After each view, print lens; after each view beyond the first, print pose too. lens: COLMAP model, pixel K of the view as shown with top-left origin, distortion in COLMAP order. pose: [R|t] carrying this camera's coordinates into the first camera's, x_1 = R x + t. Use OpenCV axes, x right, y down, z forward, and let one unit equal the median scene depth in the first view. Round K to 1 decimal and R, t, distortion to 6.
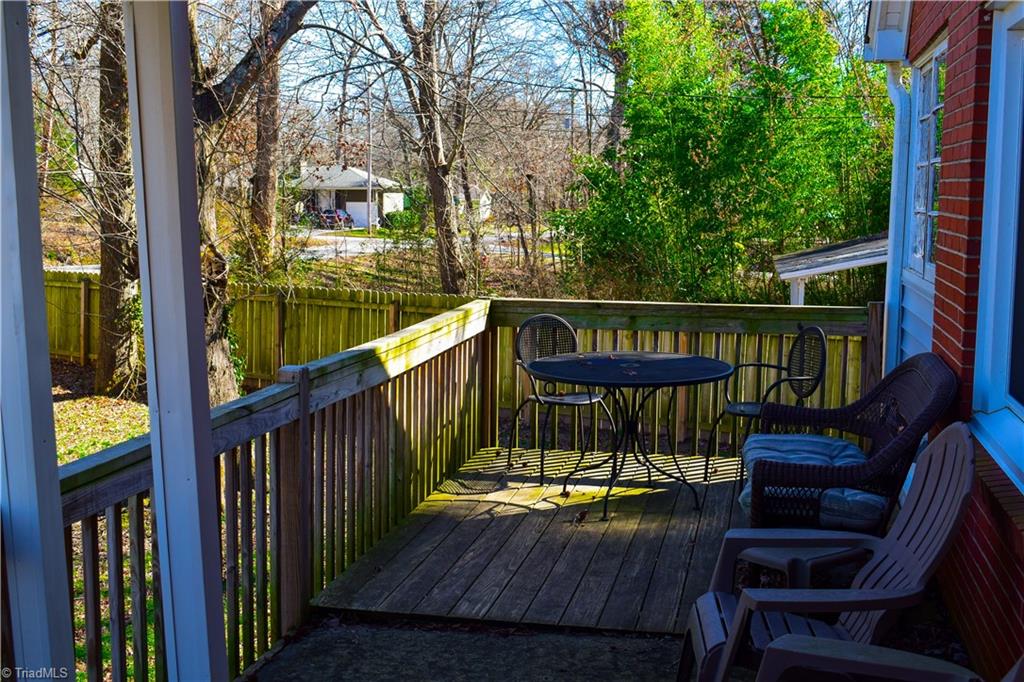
lens RADIAL K [[1244.2, 0, 511.8], [0, 1244.2, 345.2], [0, 0, 1]] dist [-0.036374, 0.000000]
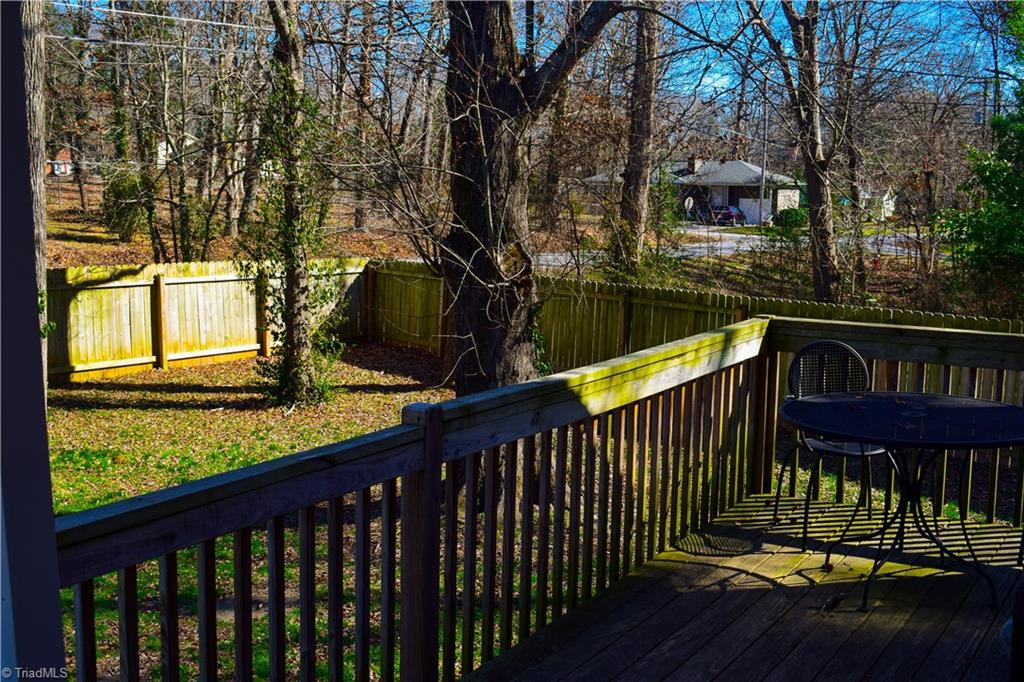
lens RADIAL K [[1244.2, 0, 510.5], [0, 1244.2, 333.8], [0, 0, 1]] dist [-0.036374, 0.000000]
pose [[0.949087, 0.044089, -0.311913, 0.079325], [-0.045800, 0.998949, 0.001843, -0.020132], [0.311666, 0.012537, 0.950109, 0.147655]]
